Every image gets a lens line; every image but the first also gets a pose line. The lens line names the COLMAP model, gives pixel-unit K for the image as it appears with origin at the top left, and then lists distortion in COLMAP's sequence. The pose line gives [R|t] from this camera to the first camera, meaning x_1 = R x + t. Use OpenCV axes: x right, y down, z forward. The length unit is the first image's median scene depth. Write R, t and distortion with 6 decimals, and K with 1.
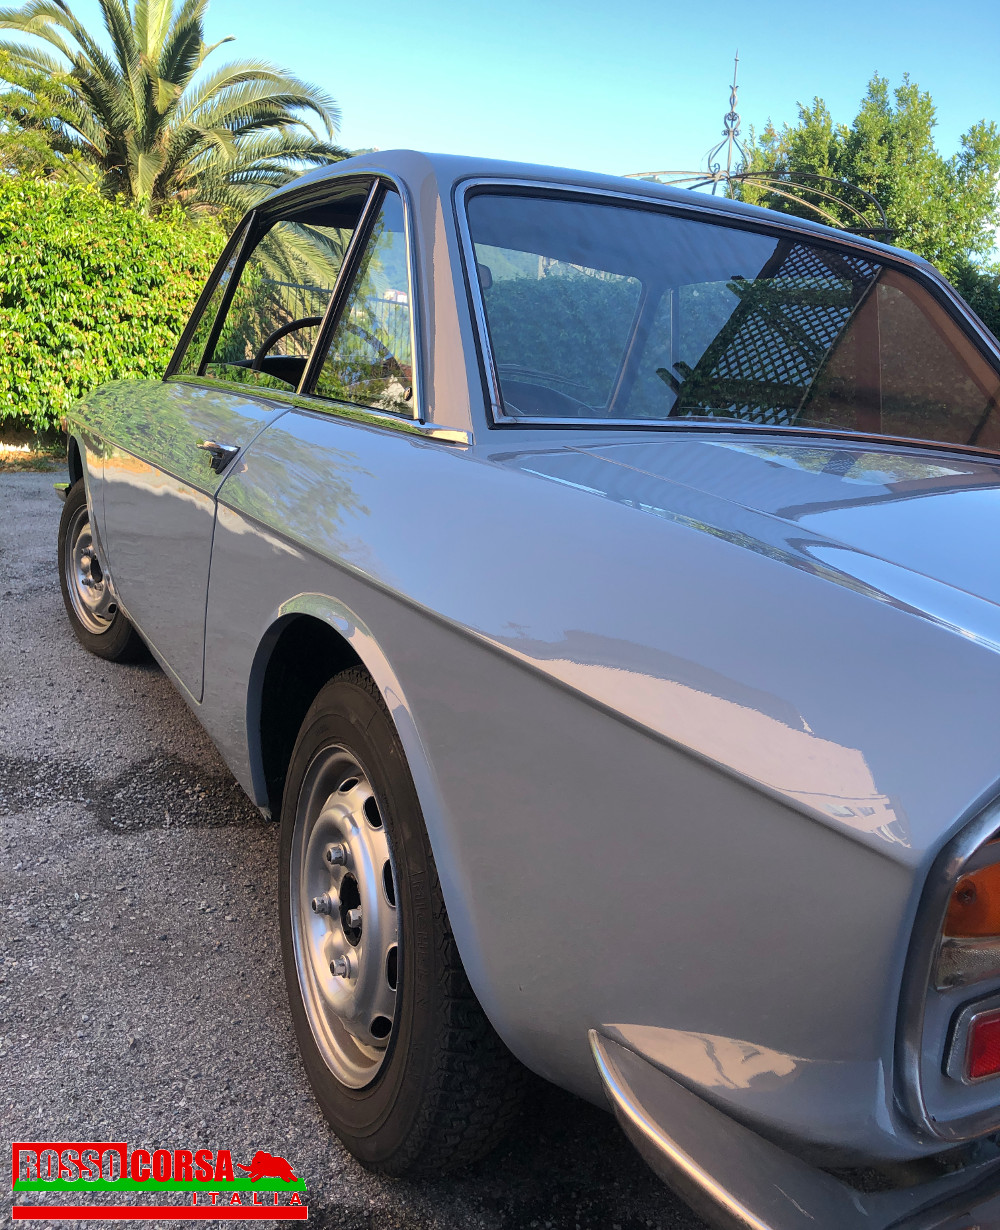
lens RADIAL K [[1090.8, 0, 500.6], [0, 1090.8, 615.1], [0, 0, 1]] dist [0.002024, 0.020405]
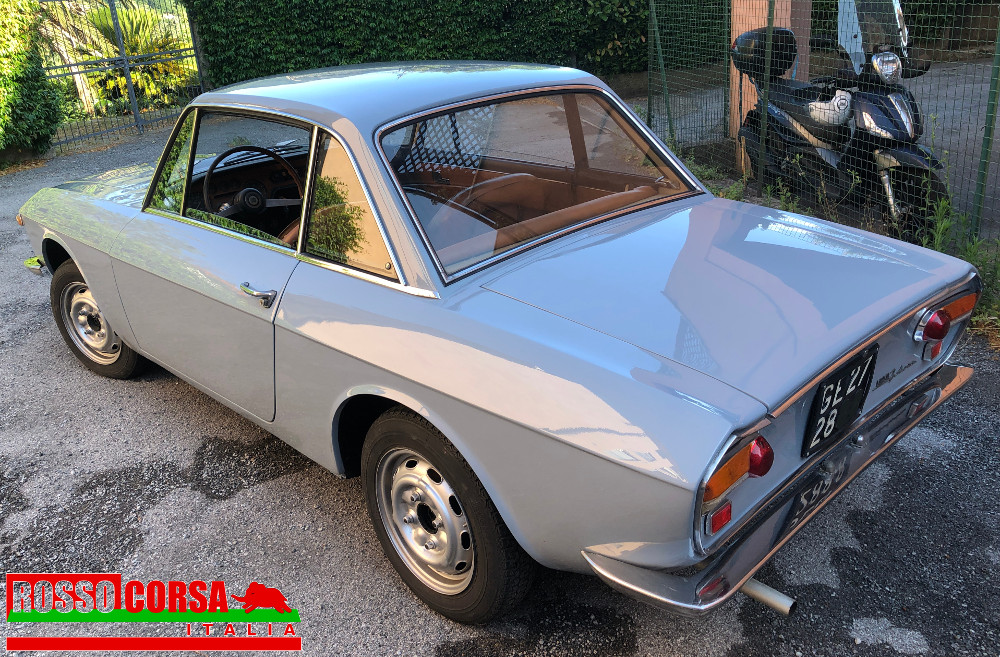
lens RADIAL K [[834.8, 0, 500.3], [0, 834.8, 328.7], [0, 0, 1]] dist [0.000422, -0.005587]
pose [[0.943555, -0.248292, 0.219214, -0.256553], [0.204872, 0.957559, 0.202752, -0.365741], [-0.260252, -0.146397, 0.954378, -0.502706]]
